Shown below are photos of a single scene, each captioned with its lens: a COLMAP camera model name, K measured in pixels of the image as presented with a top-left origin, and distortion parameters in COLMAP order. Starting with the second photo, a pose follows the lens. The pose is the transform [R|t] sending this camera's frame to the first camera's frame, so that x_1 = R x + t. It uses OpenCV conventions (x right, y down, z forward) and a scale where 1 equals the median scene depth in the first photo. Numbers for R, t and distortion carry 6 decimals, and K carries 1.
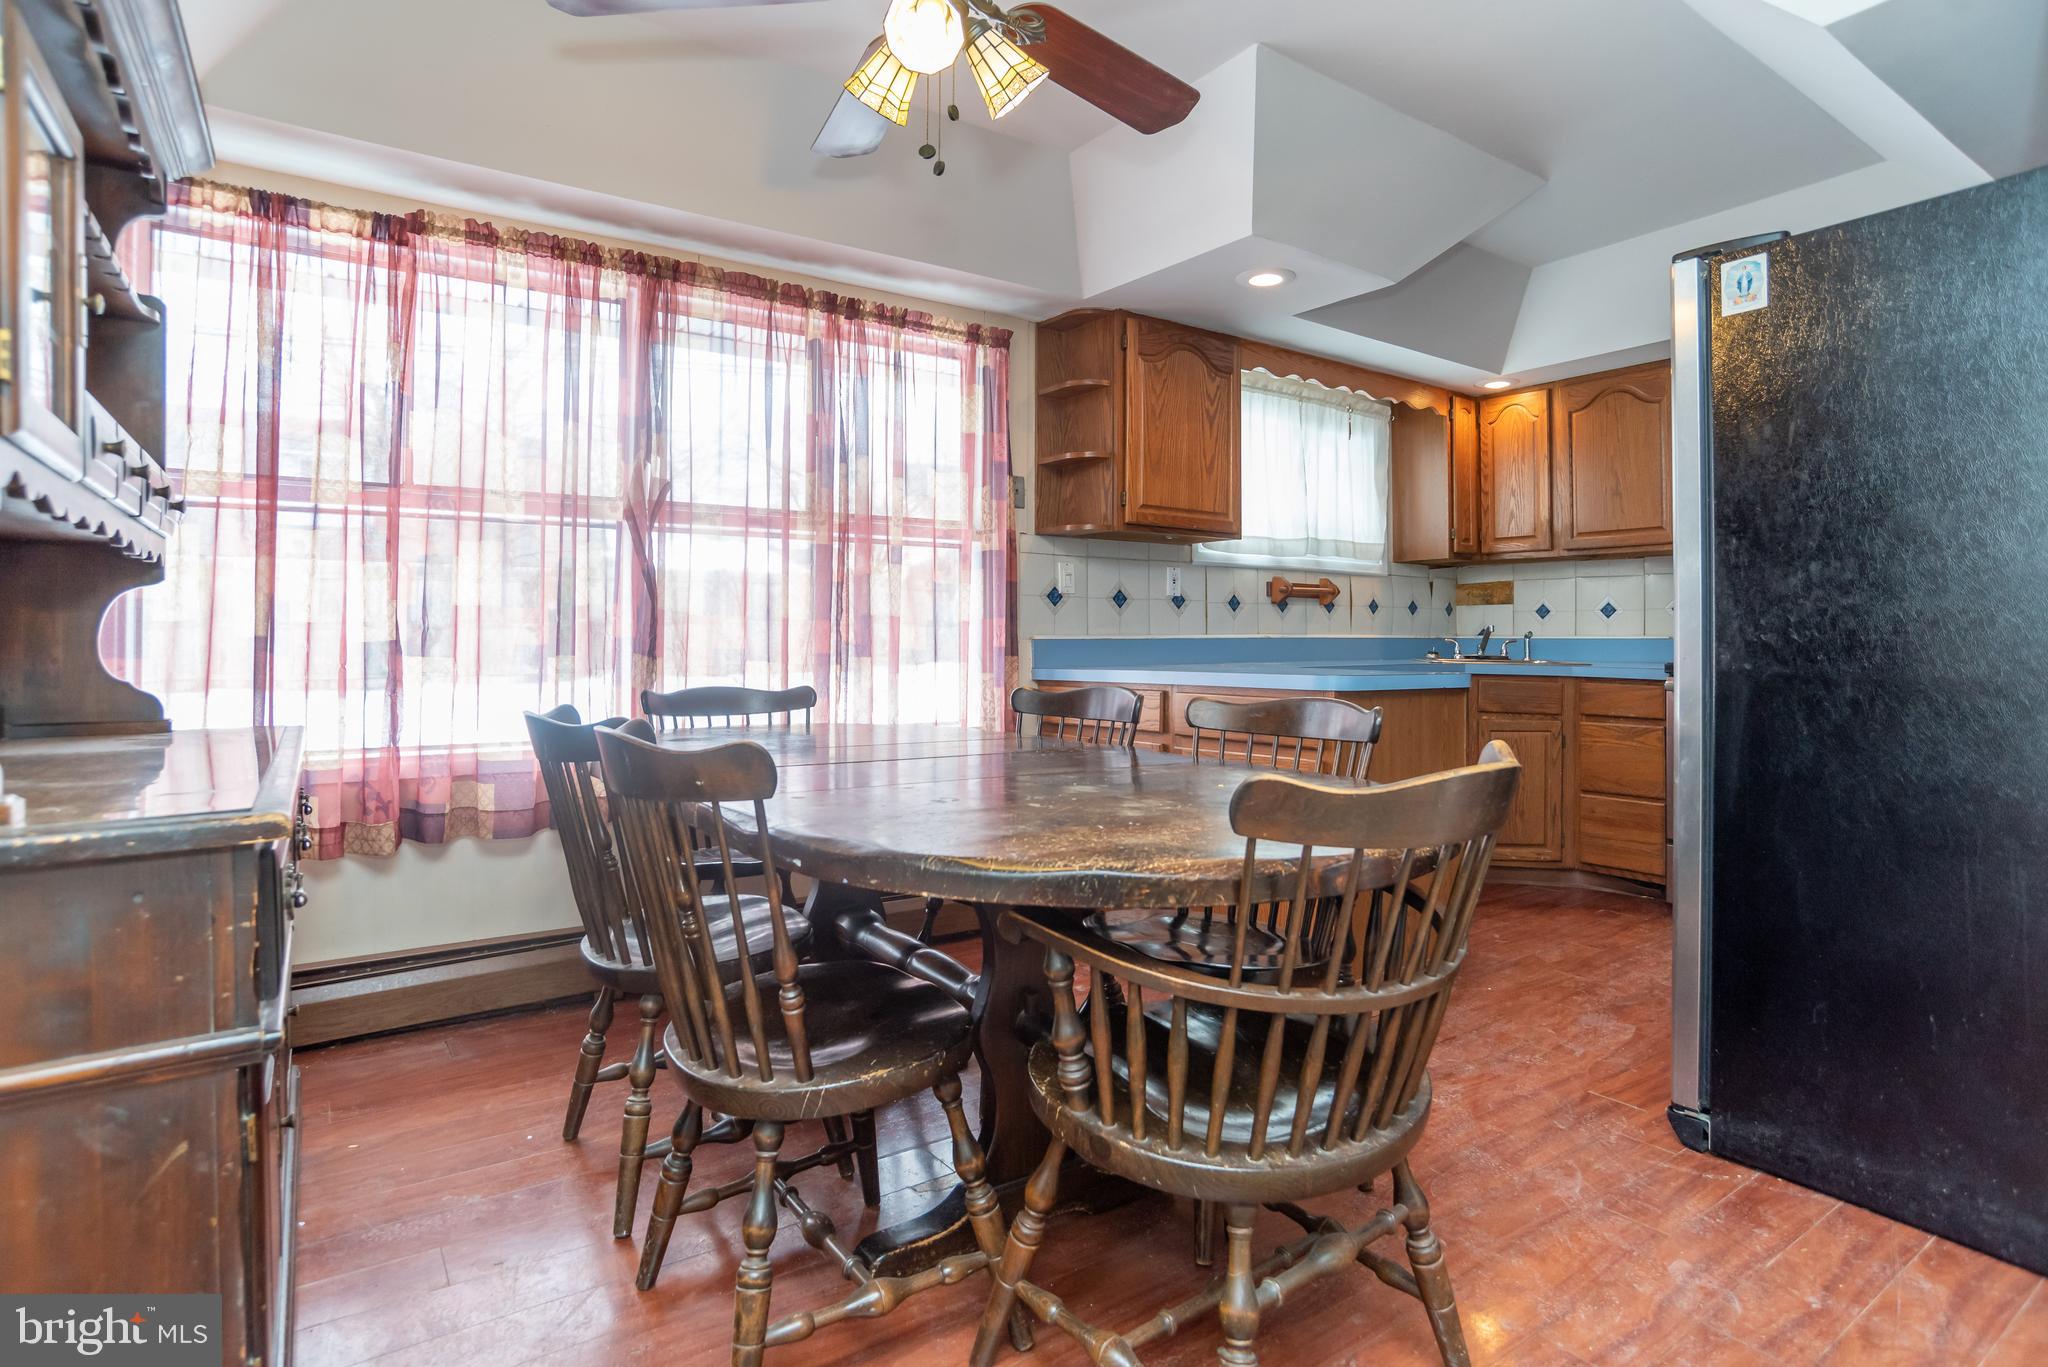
lens RADIAL K [[1053.0, 0, 1020.3], [0, 1053.0, 642.2], [0, 0, 1]] dist [-0.087742, 0.049022]
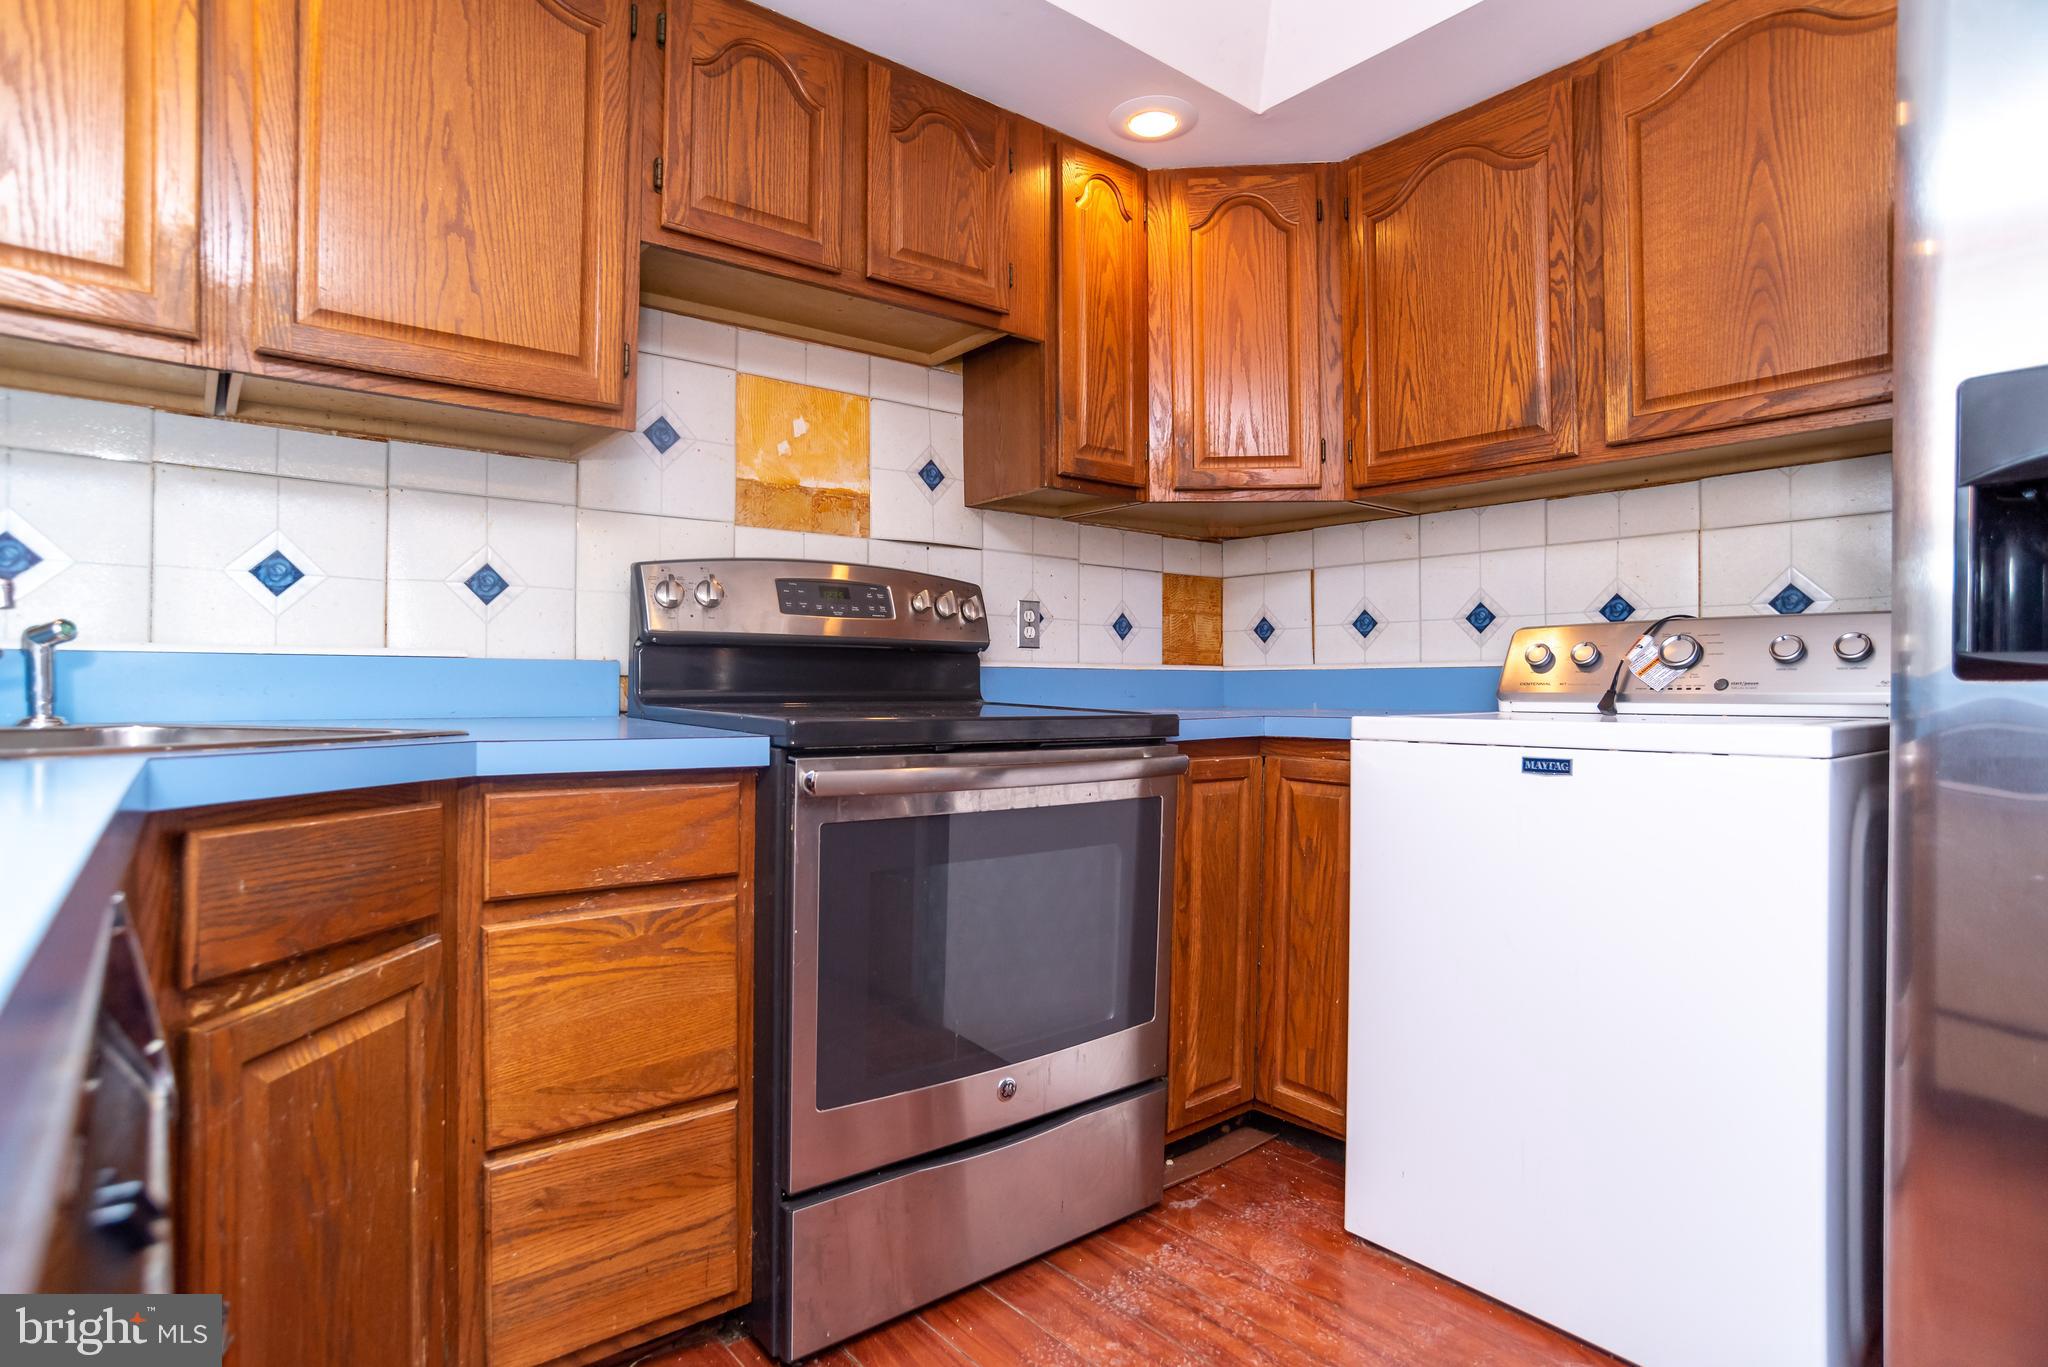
lens RADIAL K [[1058.1, 0, 1022.7], [0, 1058.1, 695.4], [0, 0, 1]] dist [-0.076002, 0.043766]
pose [[-0.089344, -0.008562, 0.995964, 0.208423], [0.001522, 0.999961, 0.008733, 0.007743], [-0.996000, 0.002296, -0.089328, 0.796125]]
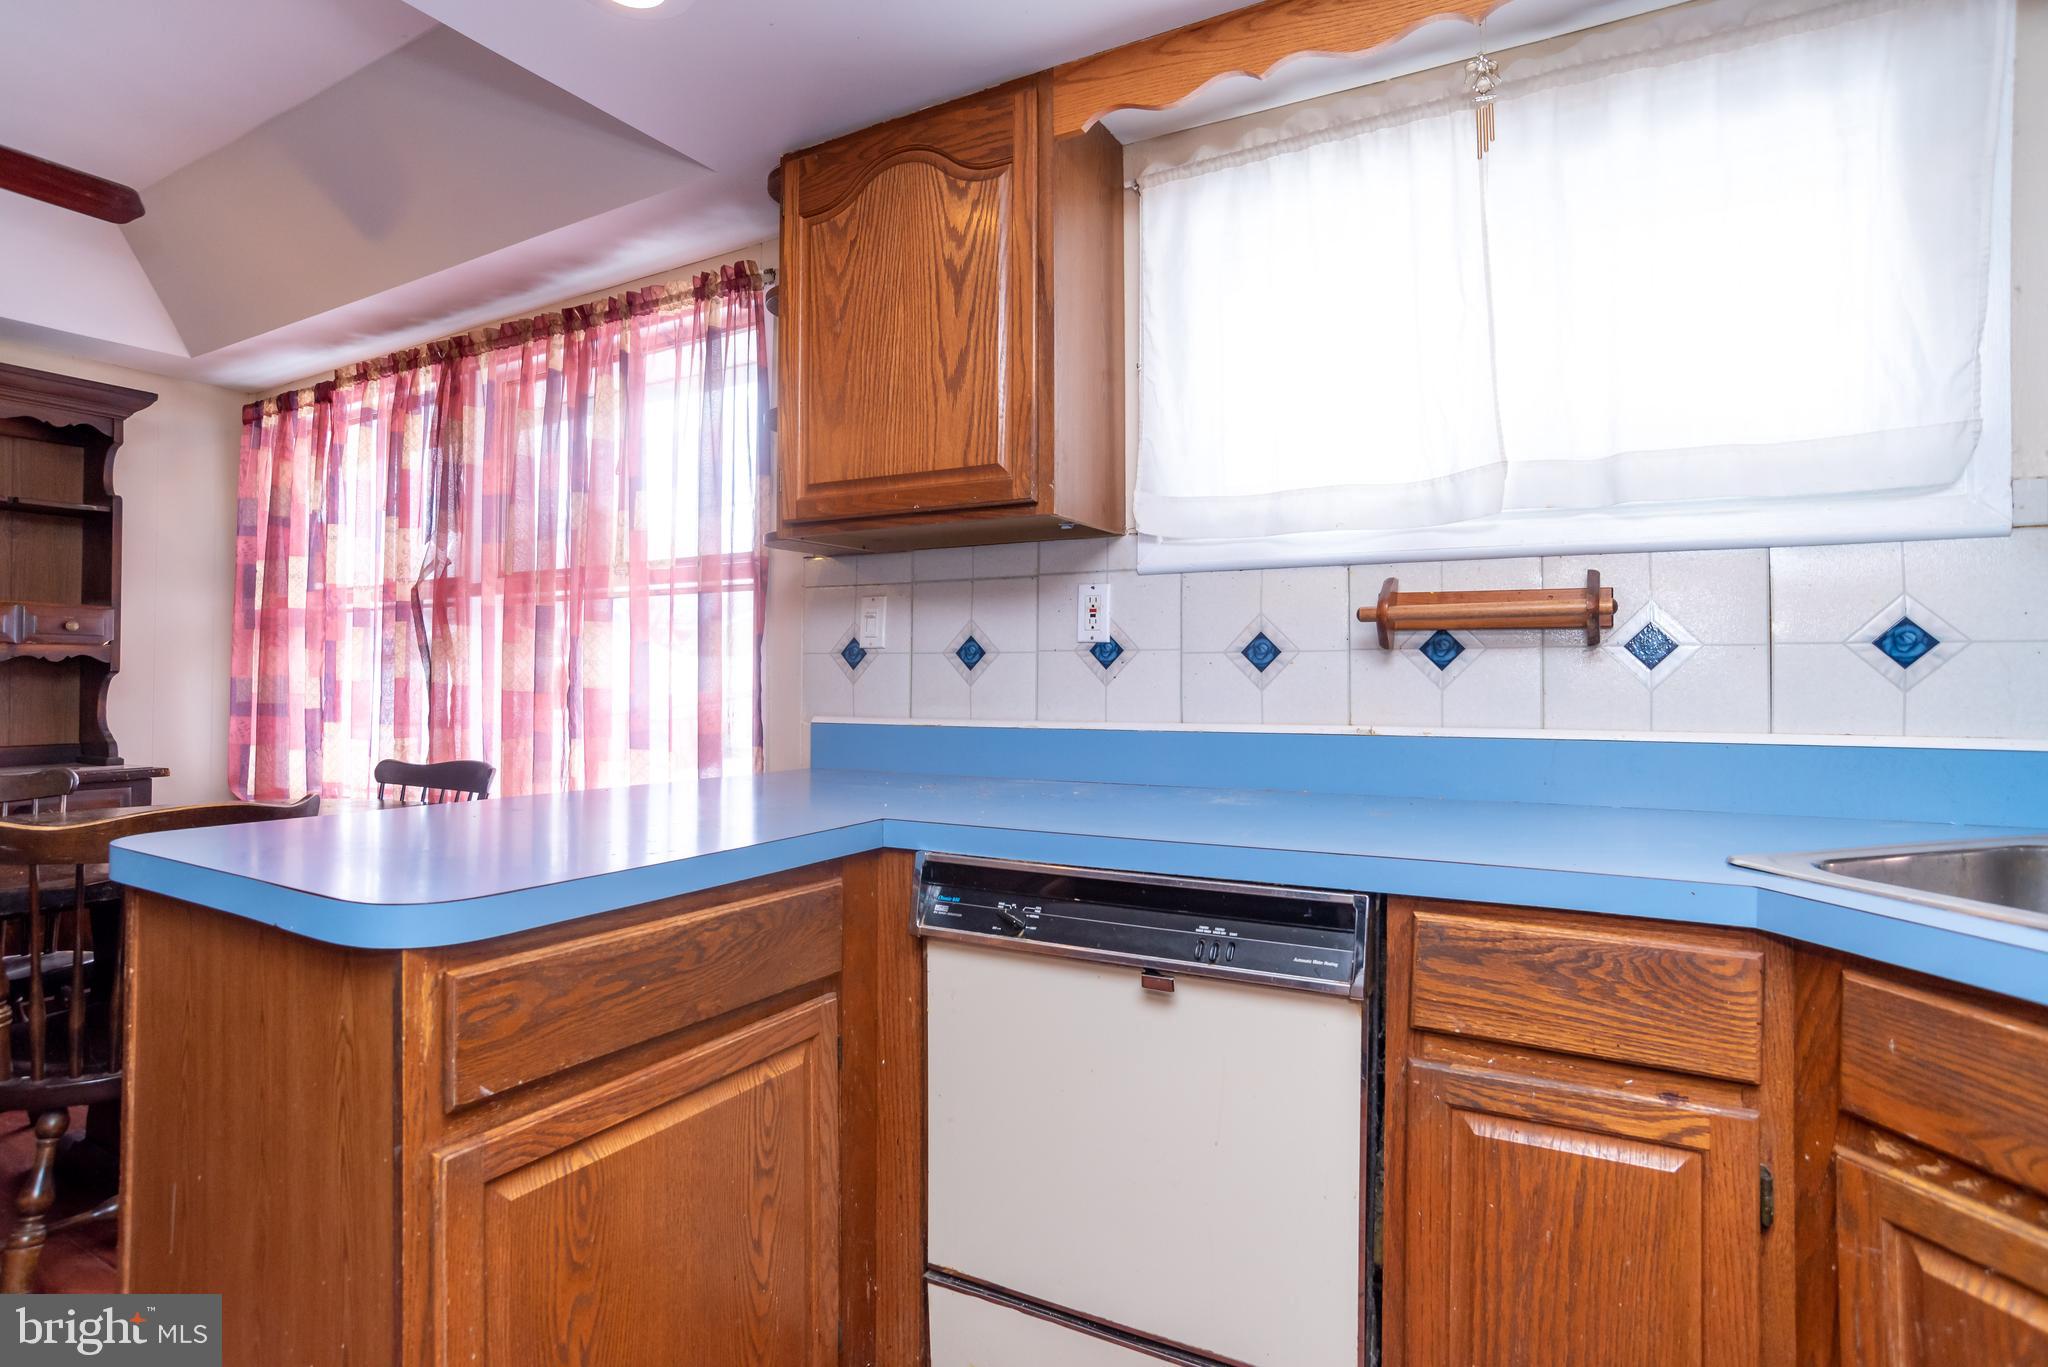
lens RADIAL K [[1053.0, 0, 1020.3], [0, 1053.0, 642.2], [0, 0, 1]] dist [-0.087742, 0.049022]
pose [[0.432686, -0.024953, -0.901199, 0.521937], [0.000878, 0.999628, -0.027257, -0.028124], [0.901544, 0.011003, 0.432547, 0.693563]]
